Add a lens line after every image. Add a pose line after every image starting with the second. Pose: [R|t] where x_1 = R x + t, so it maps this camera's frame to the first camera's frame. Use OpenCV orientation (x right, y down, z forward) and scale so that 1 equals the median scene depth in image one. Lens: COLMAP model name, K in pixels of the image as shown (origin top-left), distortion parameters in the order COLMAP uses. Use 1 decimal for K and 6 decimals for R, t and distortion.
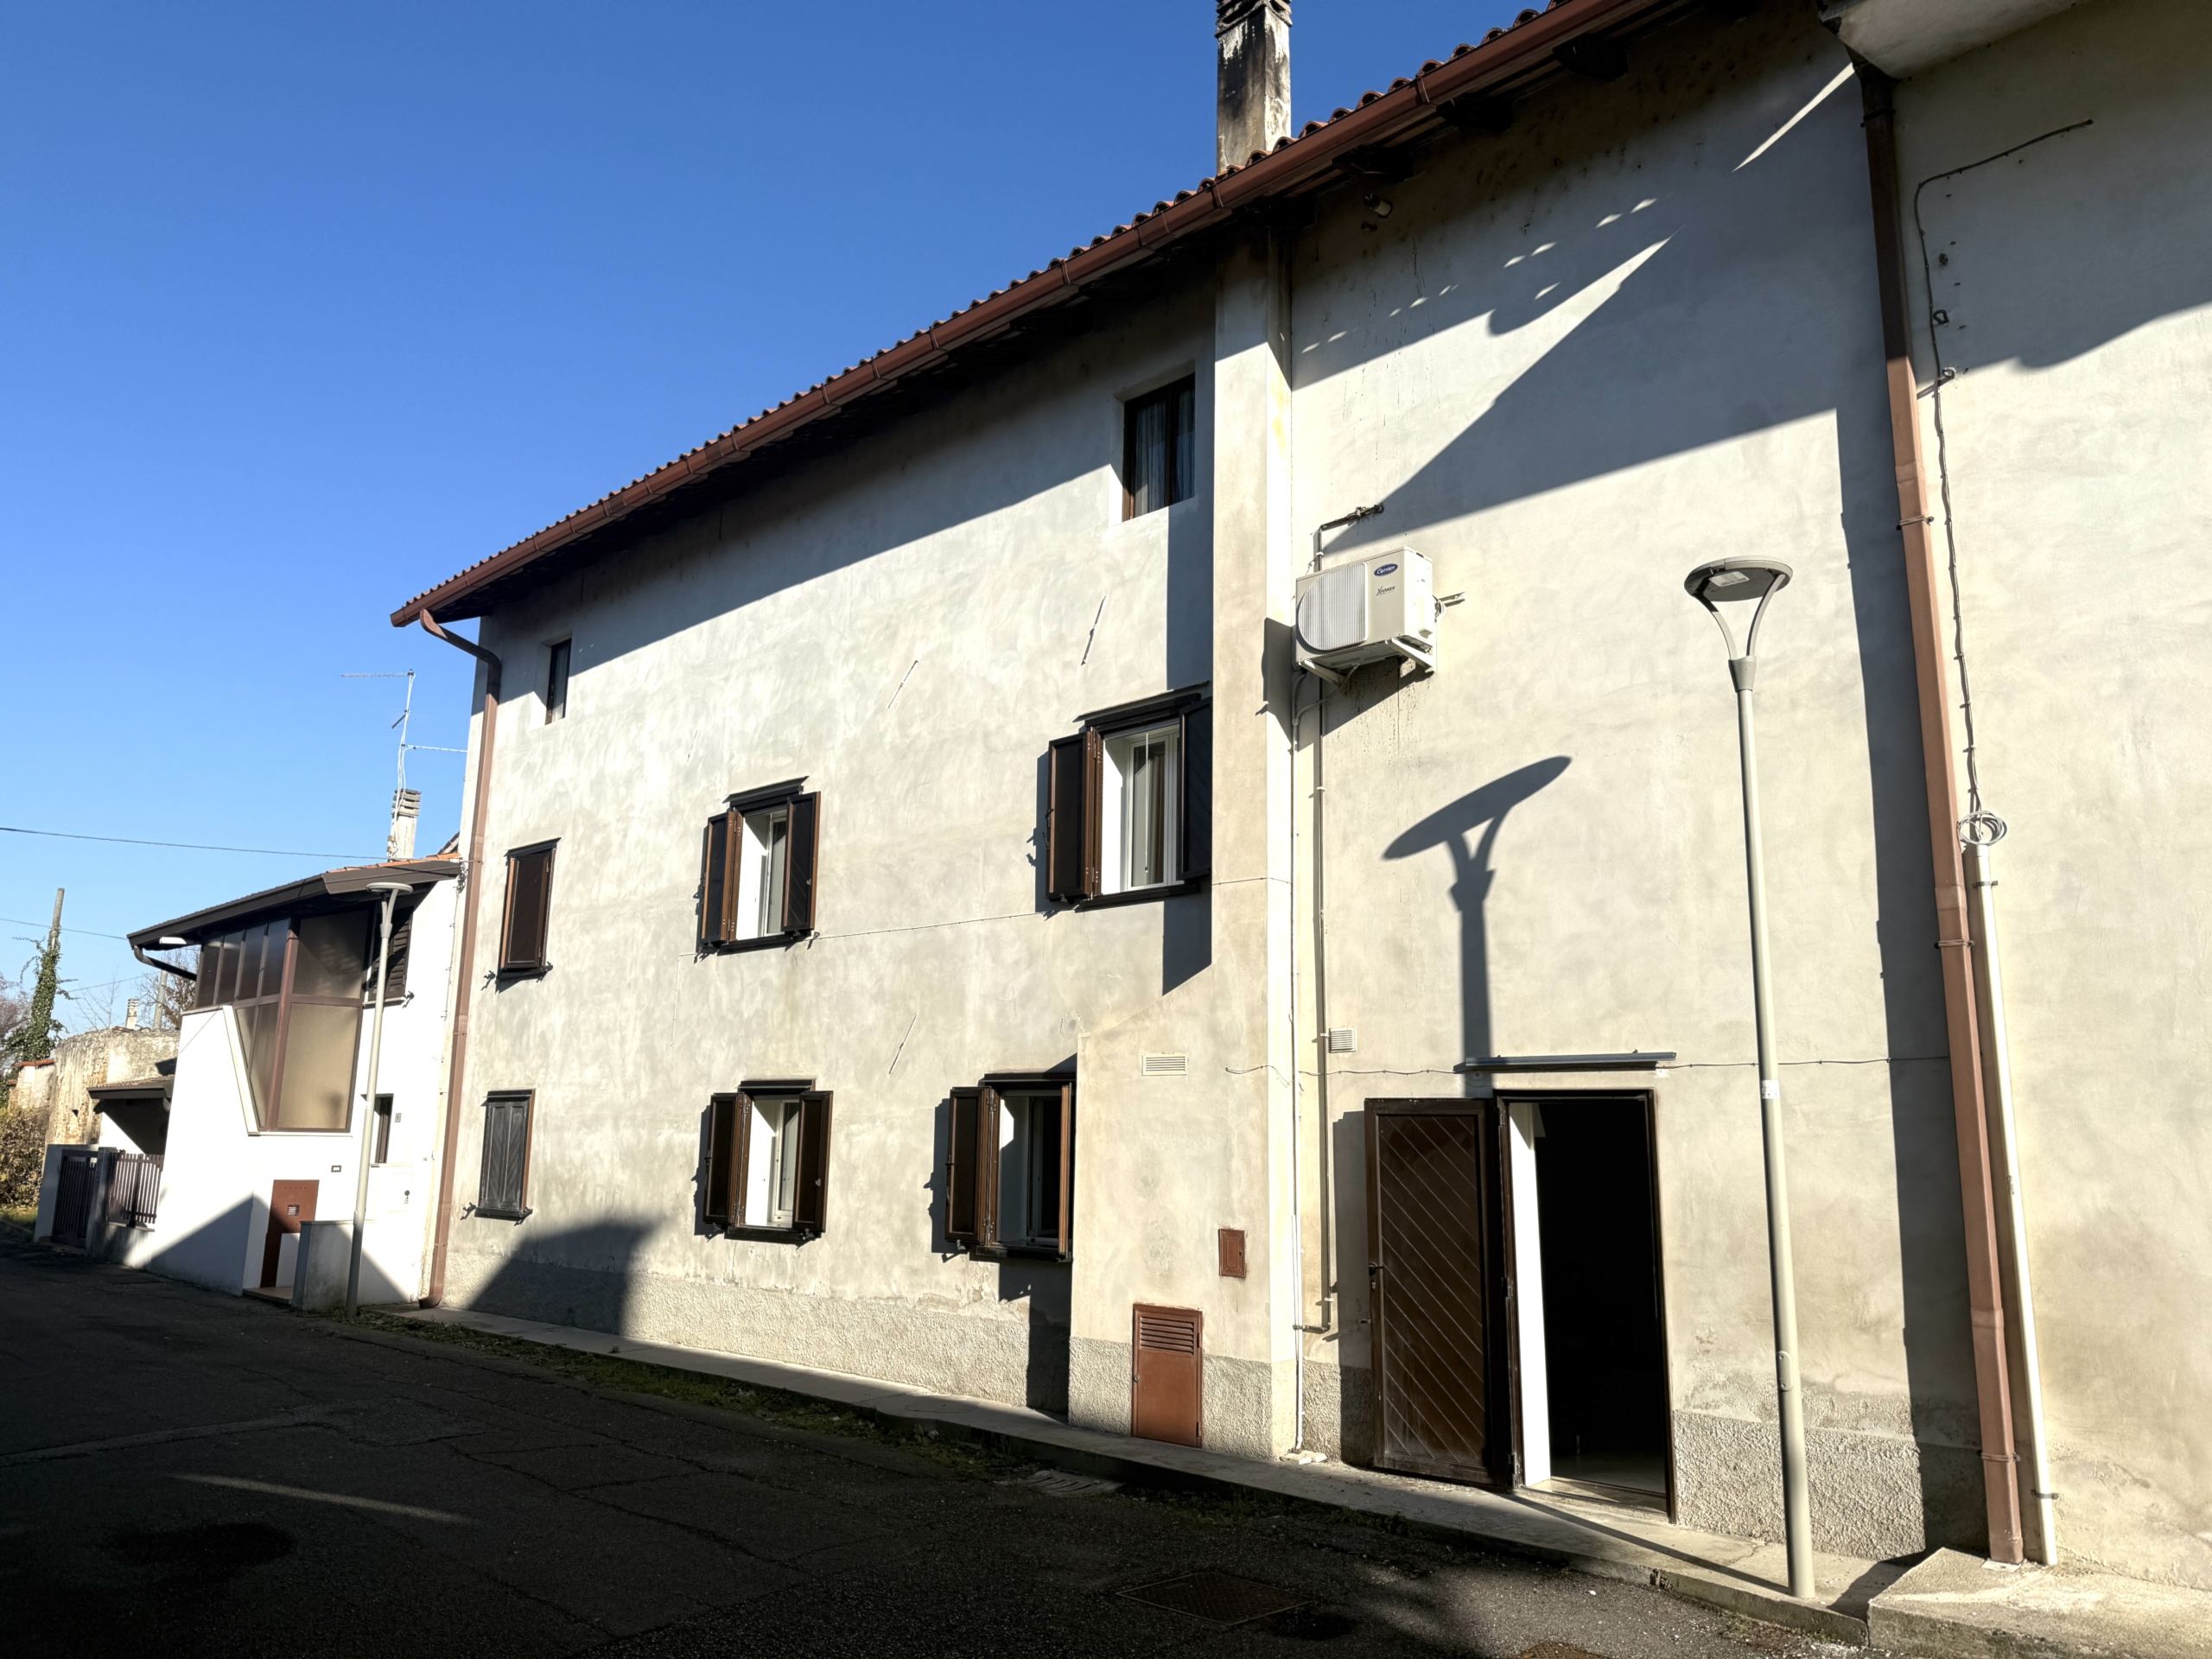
lens RADIAL K [[1544.2, 0, 1110.9], [0, 1544.2, 835.5], [0, 0, 1]] dist [0.087194, -0.122770]
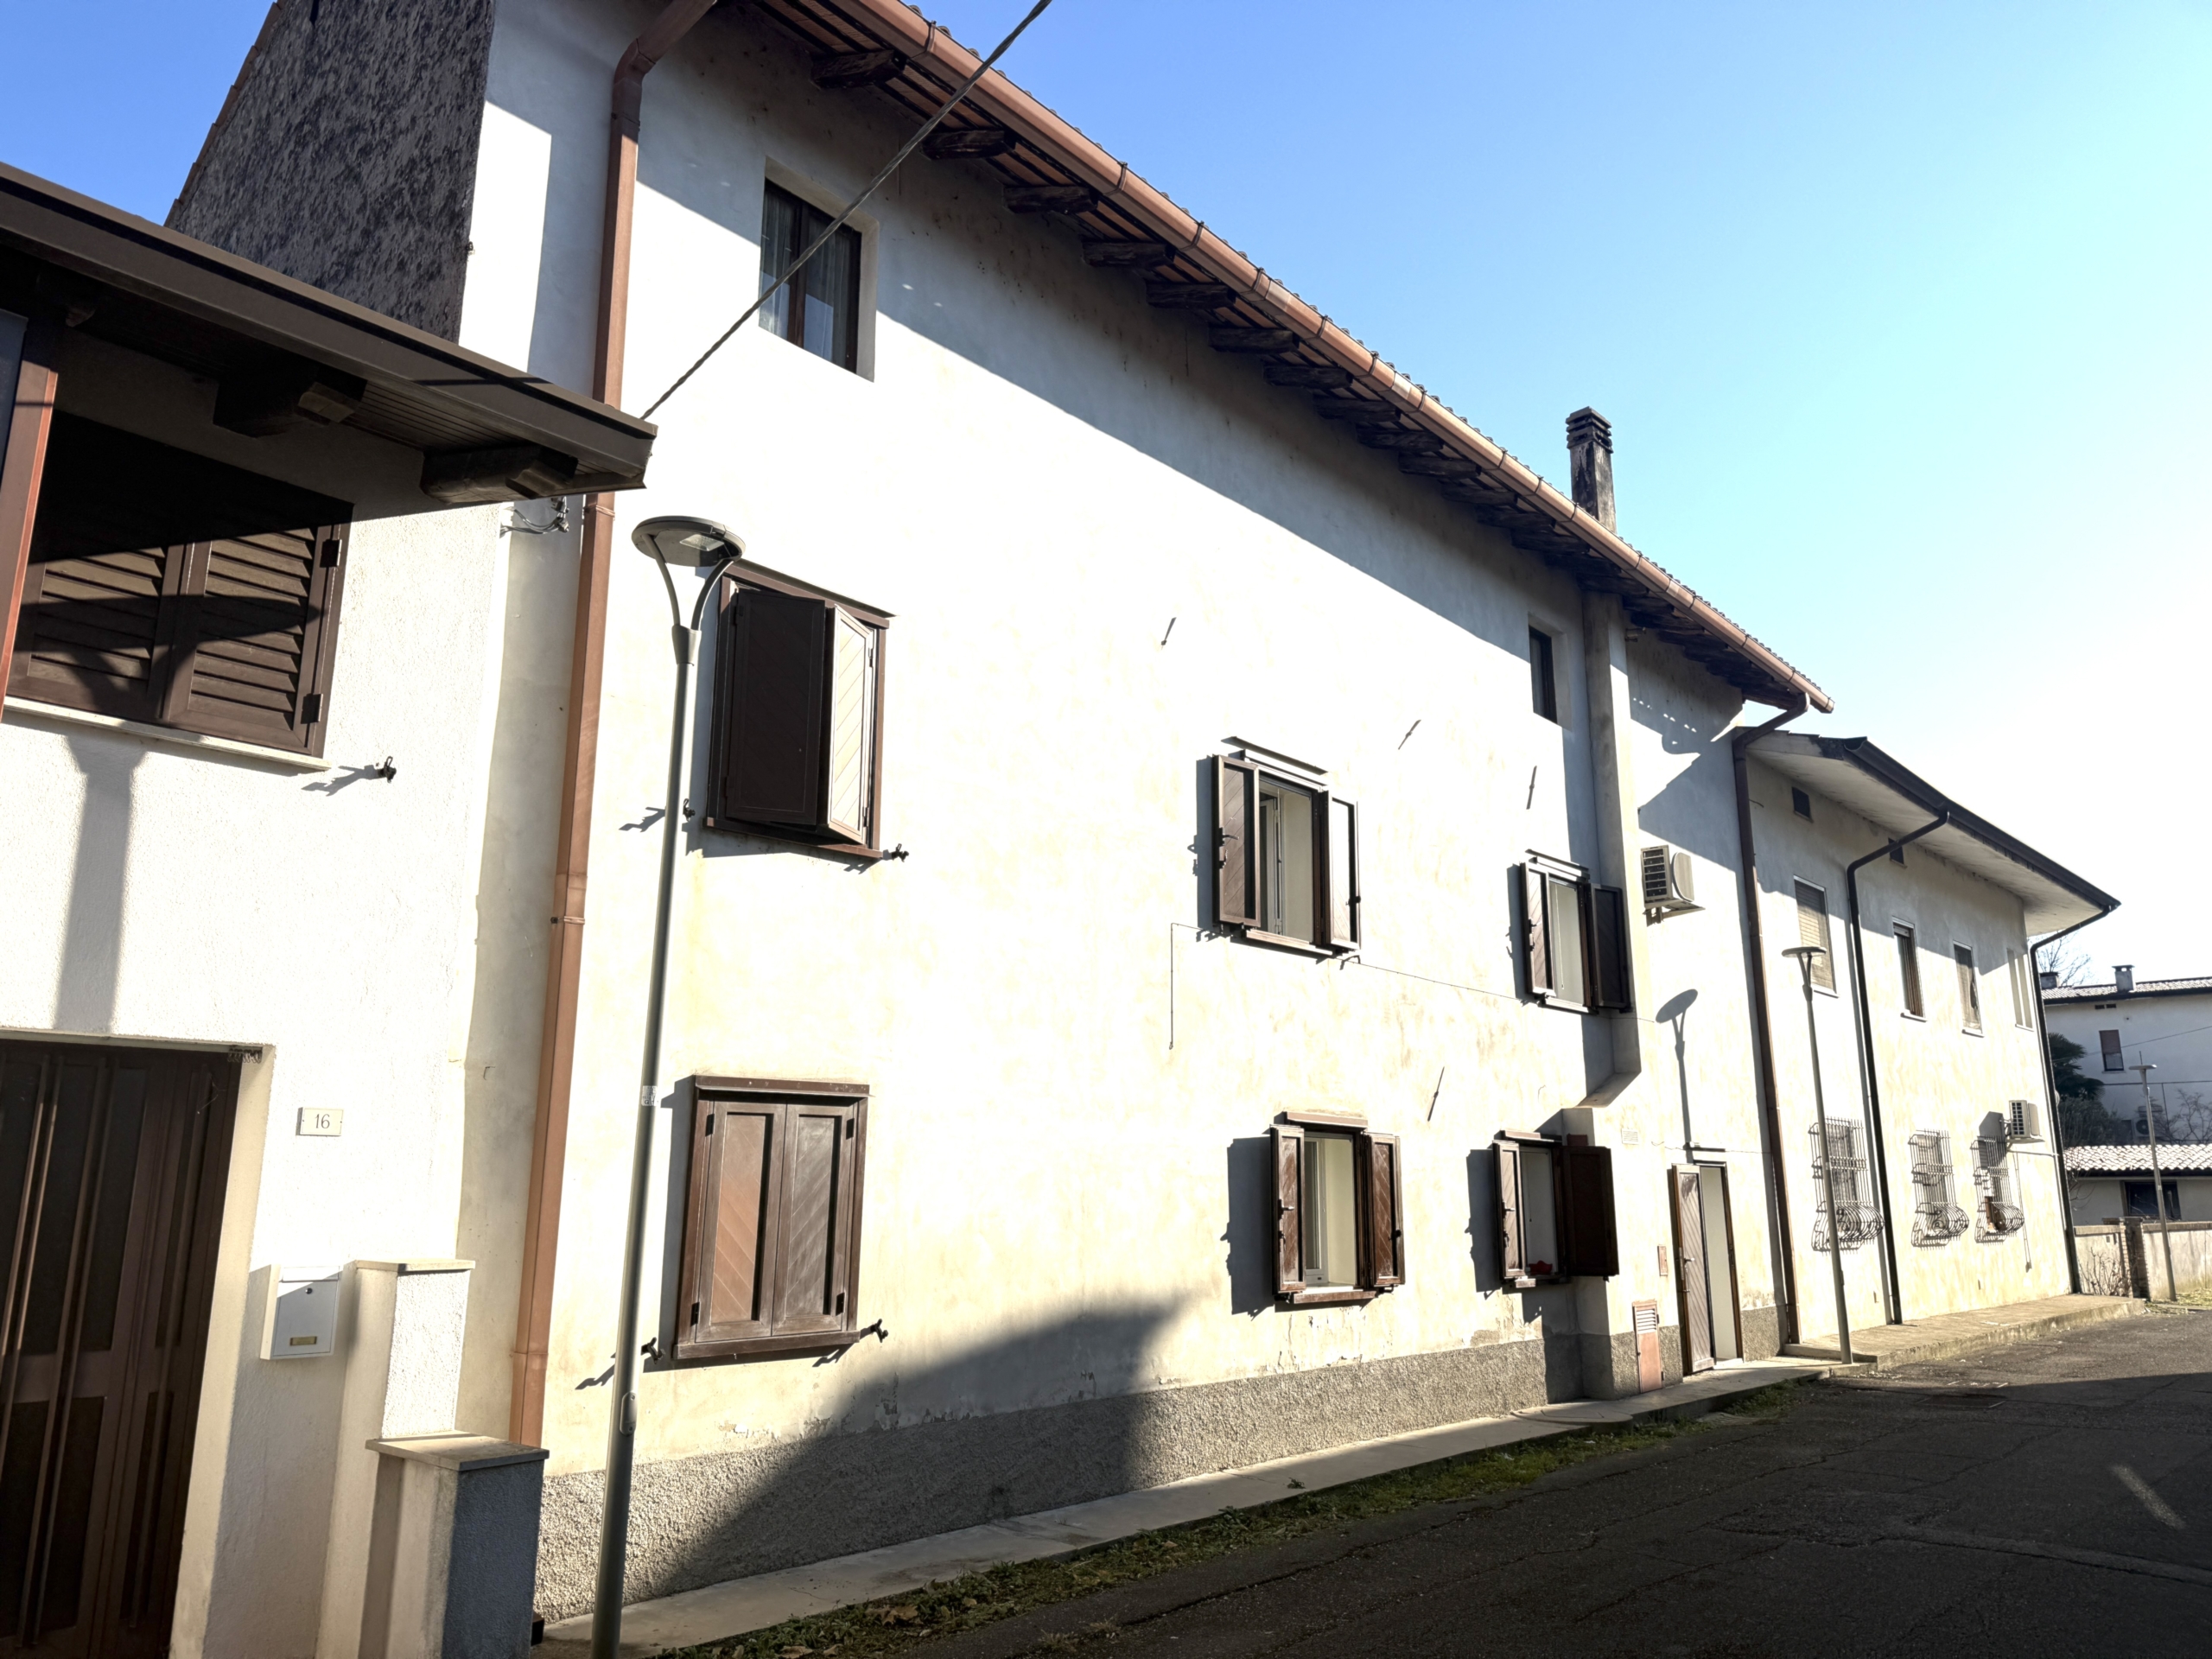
lens RADIAL K [[1544.2, 0, 1110.9], [0, 1544.2, 835.5], [0, 0, 1]] dist [0.087194, -0.122770]
pose [[-0.037746, 0.210130, 0.976945, -1.112736], [-0.199489, 0.956378, -0.213414, 0.222424], [-0.979173, -0.202945, 0.005819, 1.178773]]
